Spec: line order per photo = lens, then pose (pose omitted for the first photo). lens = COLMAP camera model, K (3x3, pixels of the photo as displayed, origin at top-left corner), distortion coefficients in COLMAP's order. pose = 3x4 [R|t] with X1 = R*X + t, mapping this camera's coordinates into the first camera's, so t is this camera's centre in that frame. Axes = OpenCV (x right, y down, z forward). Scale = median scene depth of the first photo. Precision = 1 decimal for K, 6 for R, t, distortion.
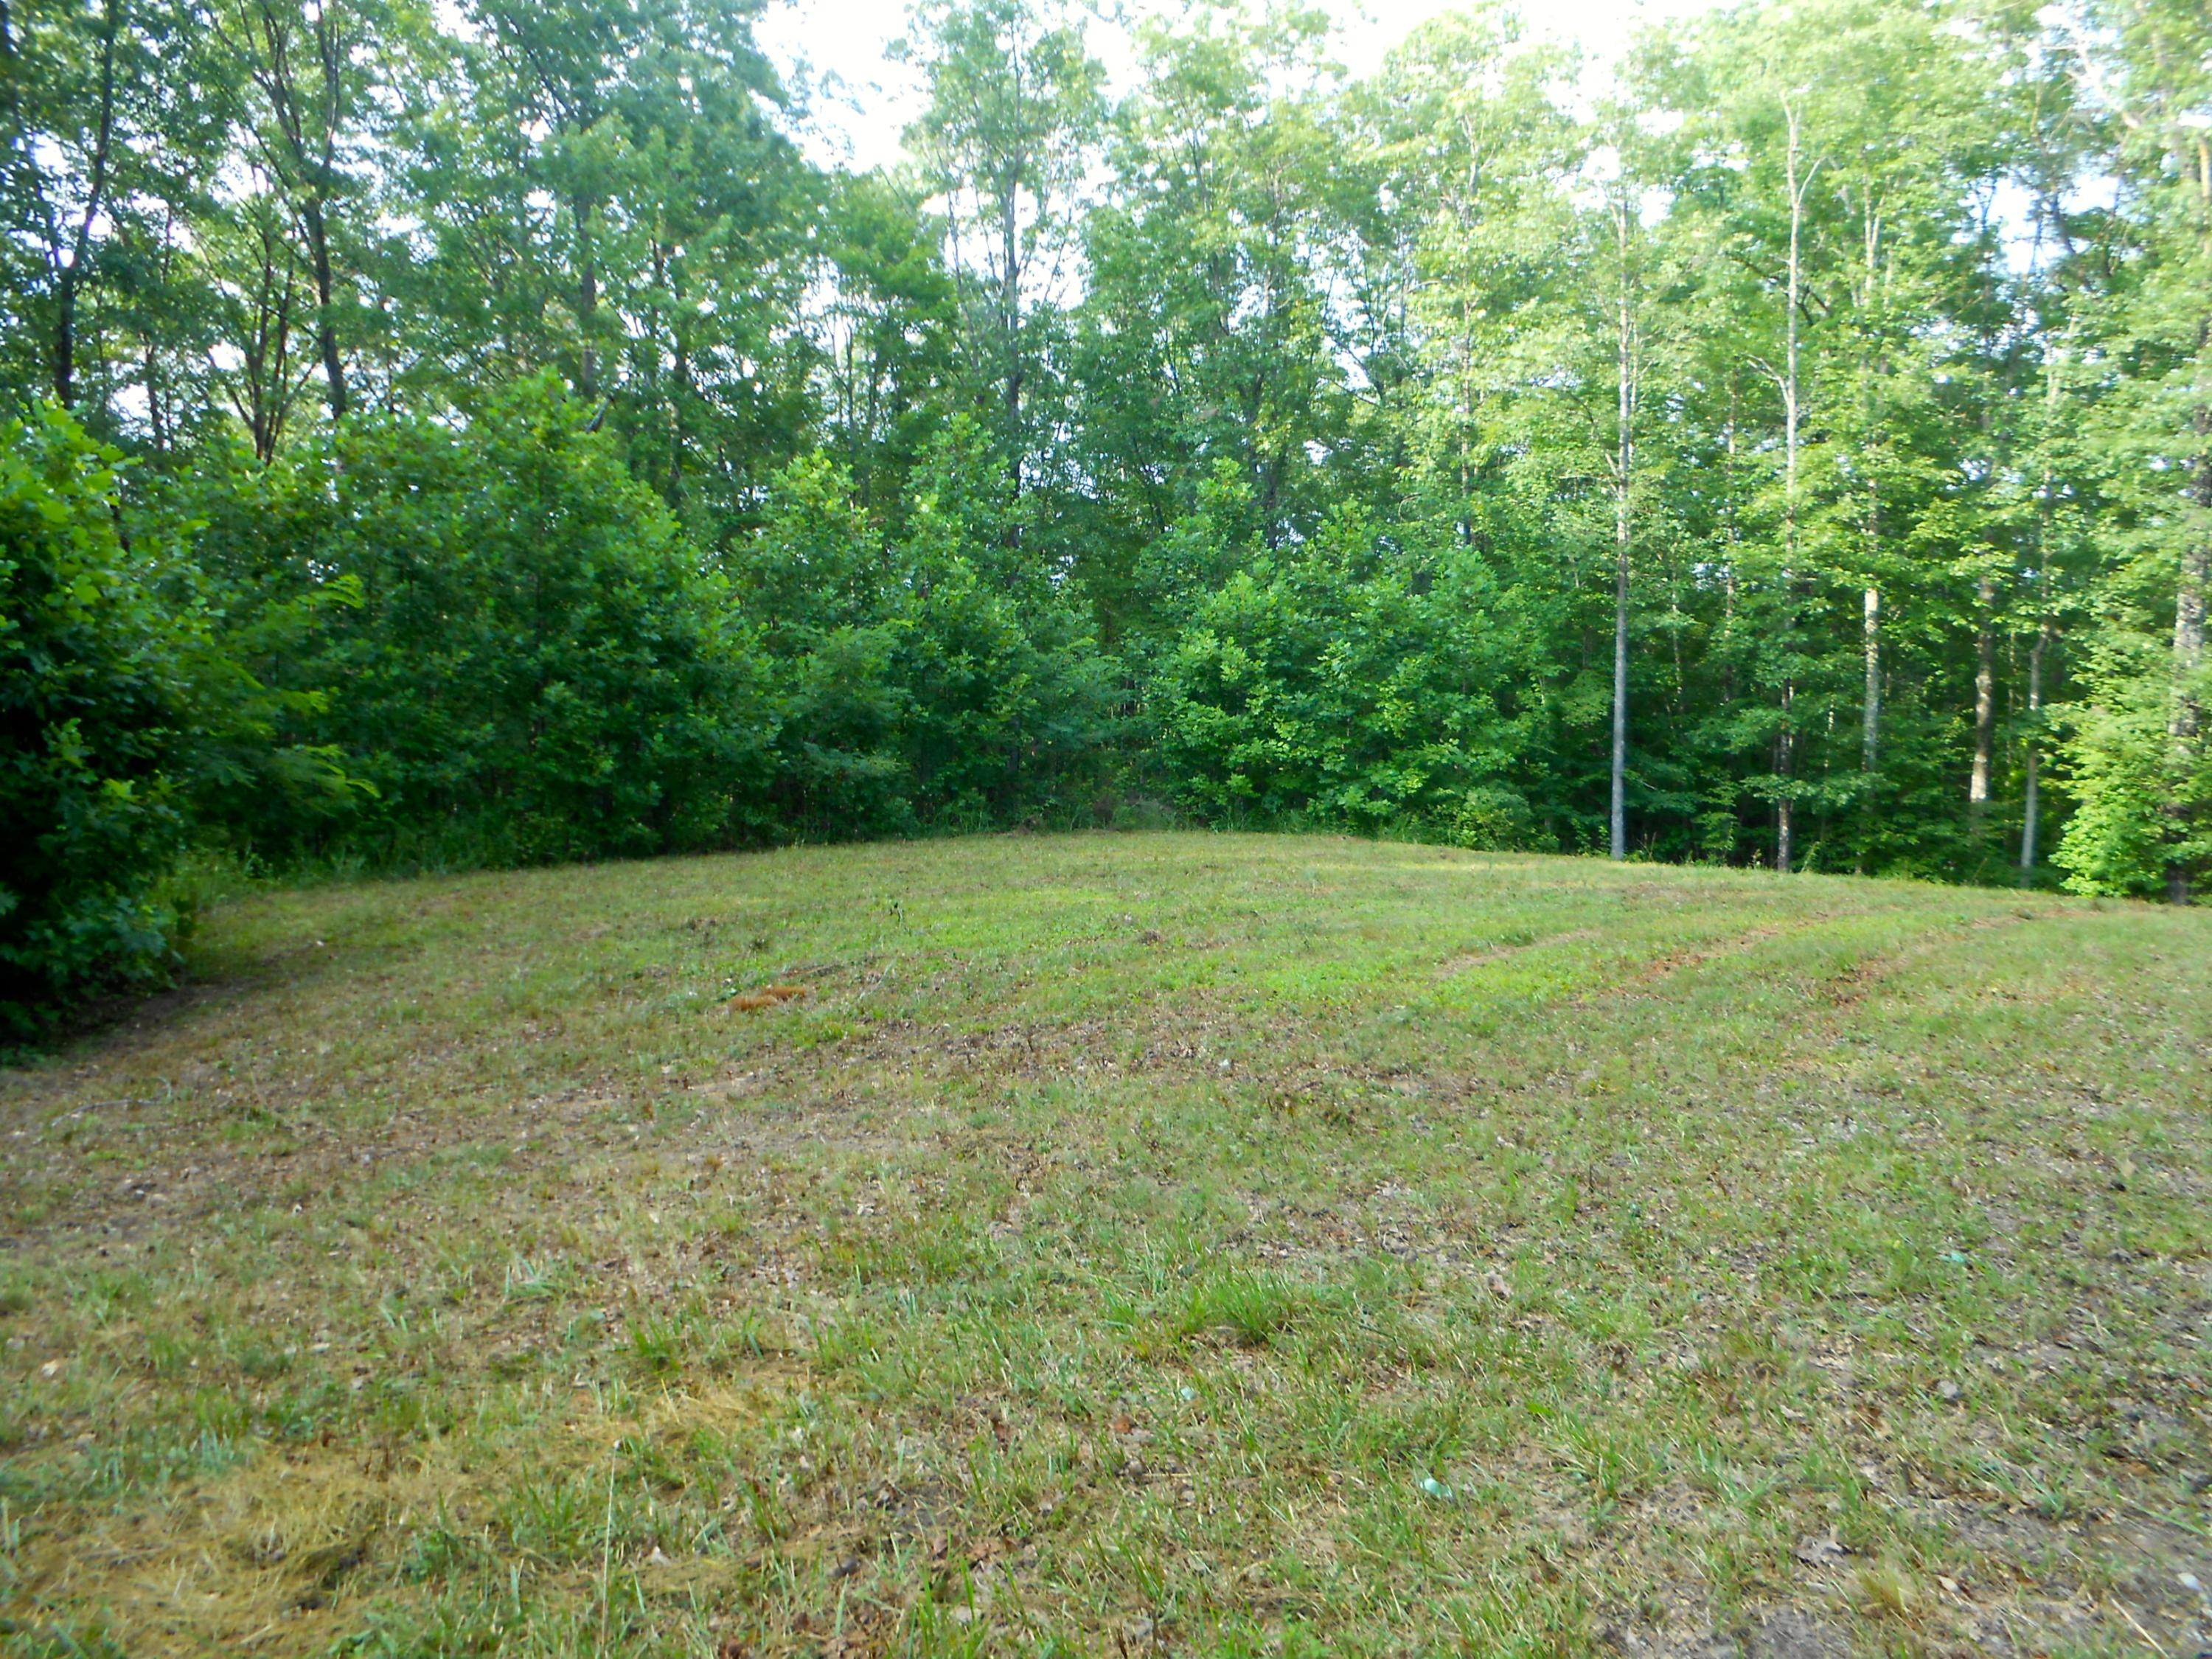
lens RADIAL K [[1621.3, 0, 1067.5], [0, 1621.3, 809.2], [0, 0, 1]] dist [-0.063945, 0.053472]
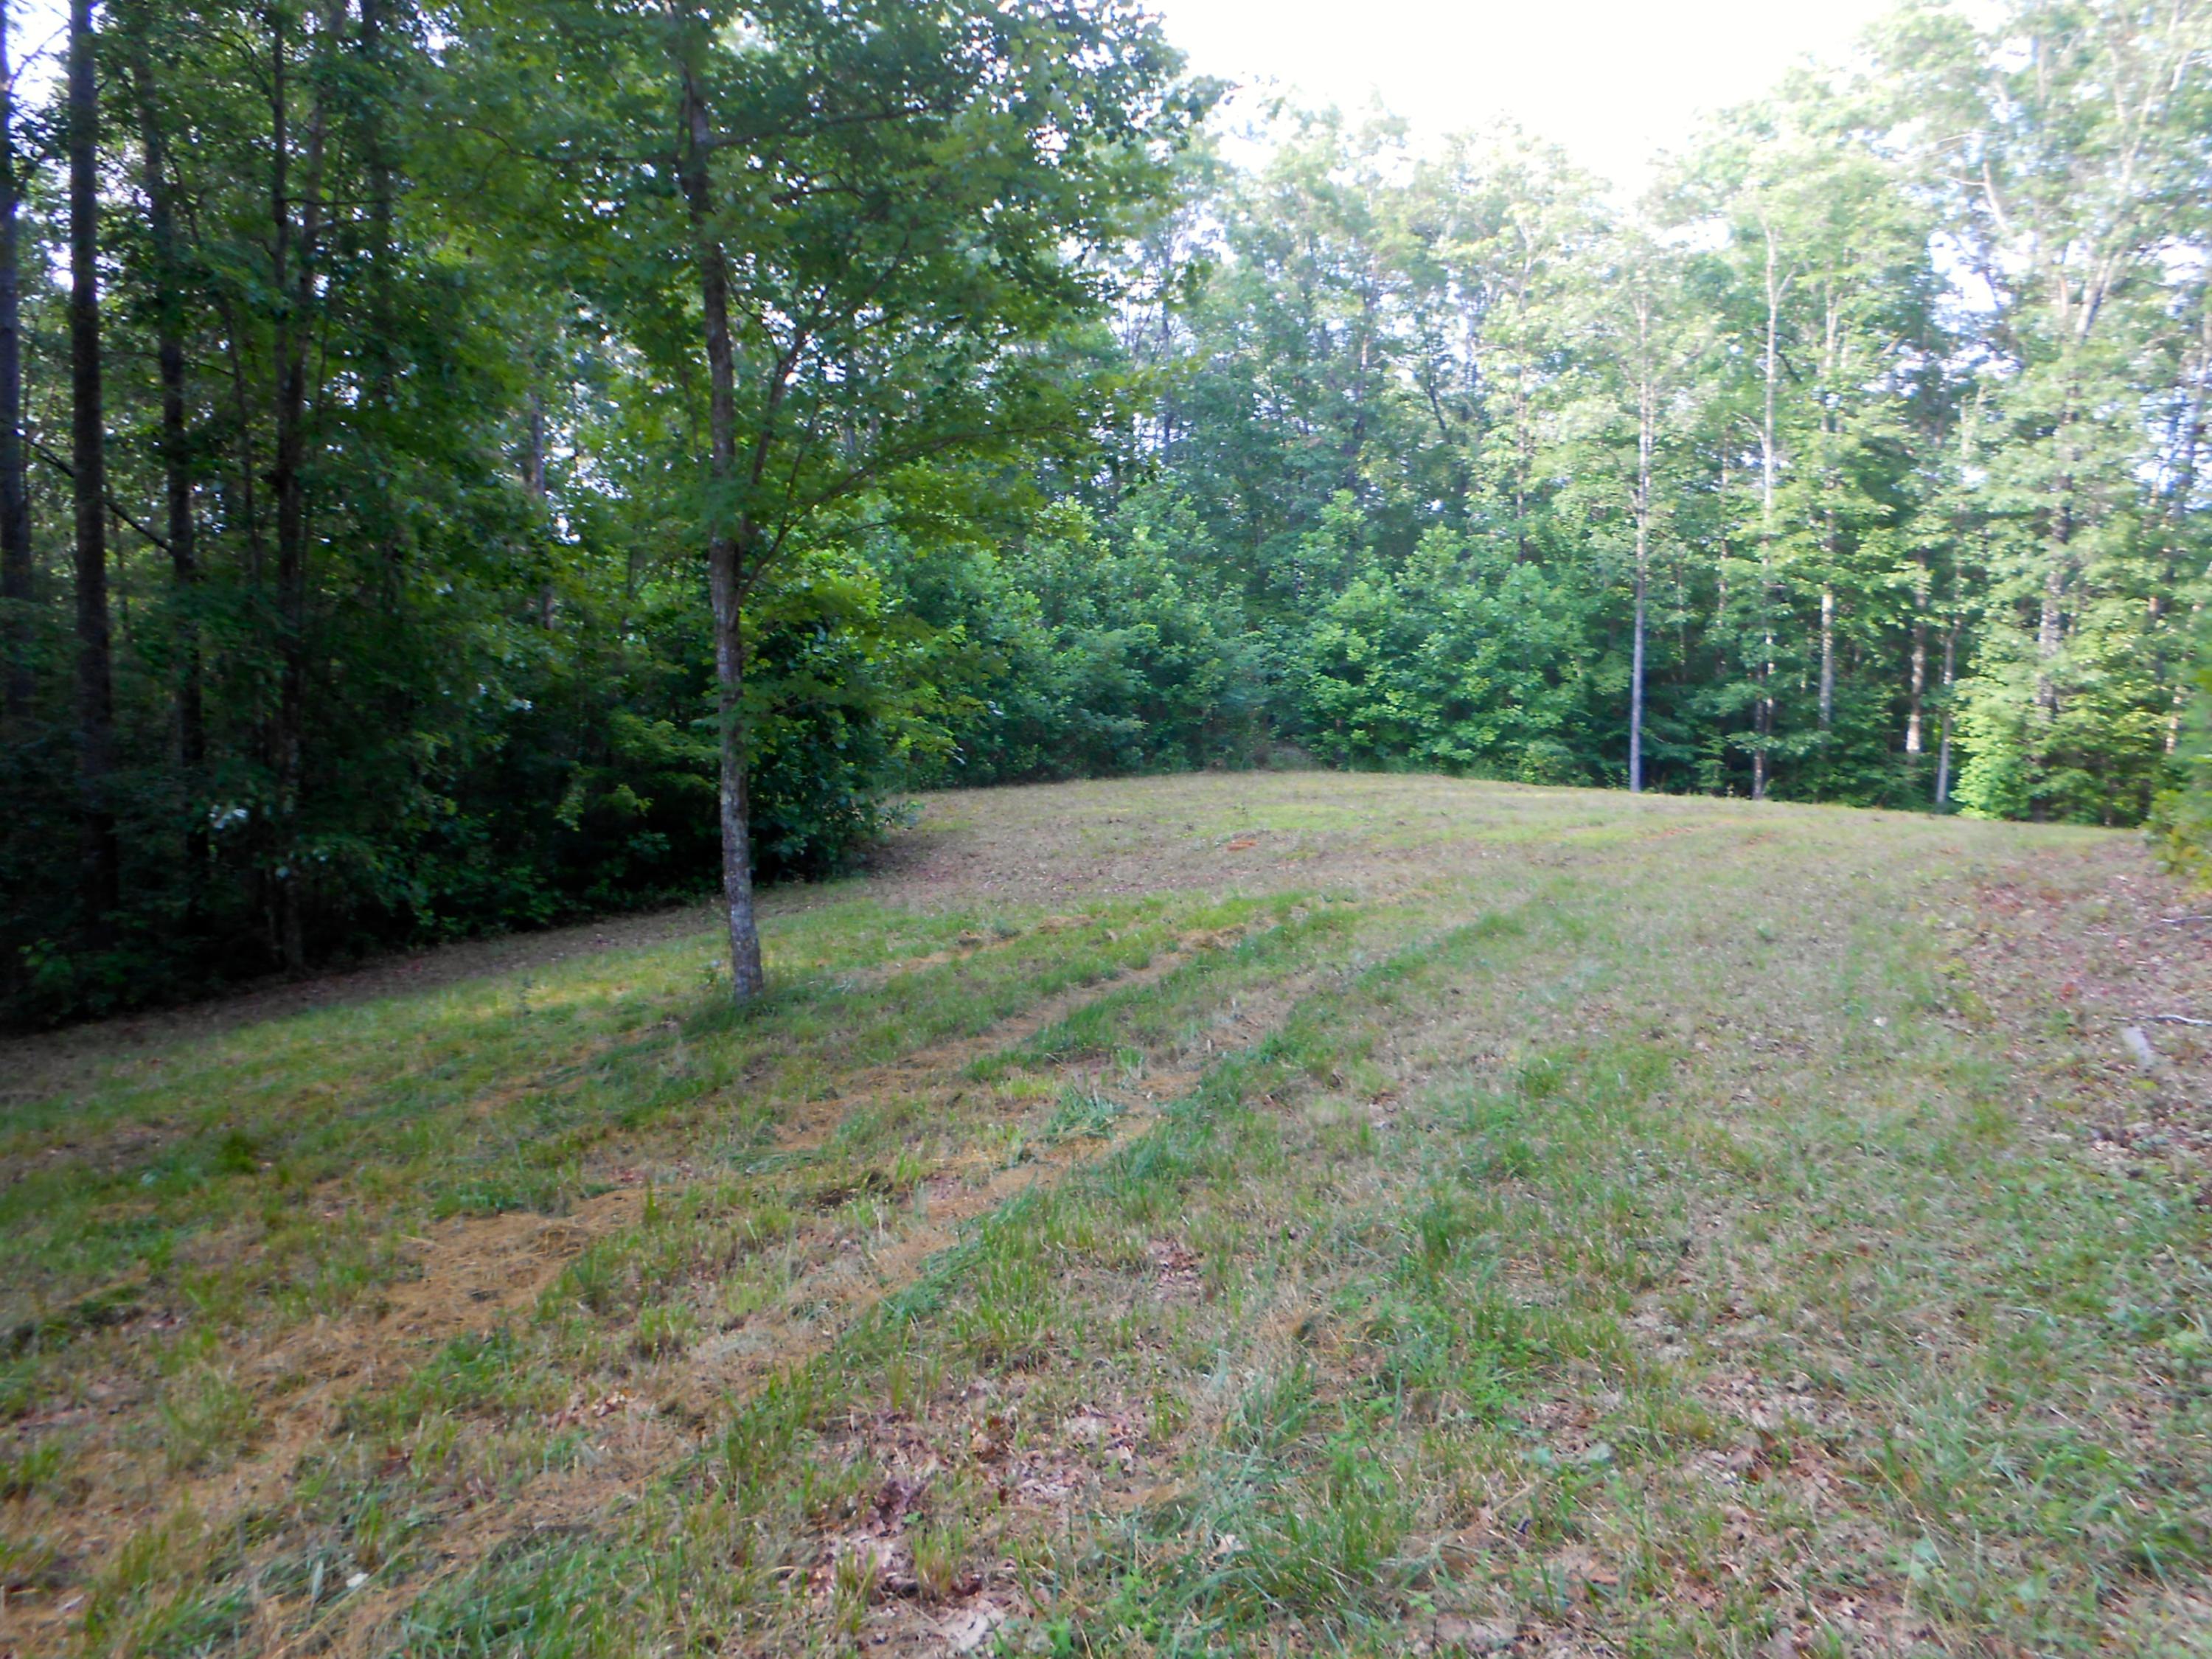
lens RADIAL K [[1621.3, 0, 1090.5], [0, 1621.3, 775.7], [0, 0, 1]] dist [-0.063945, 0.053472]
pose [[0.999948, 0.004267, 0.009311, -0.132158], [-0.004397, 0.999891, 0.014070, -0.001216], [-0.009250, -0.014110, 0.999858, -0.356488]]
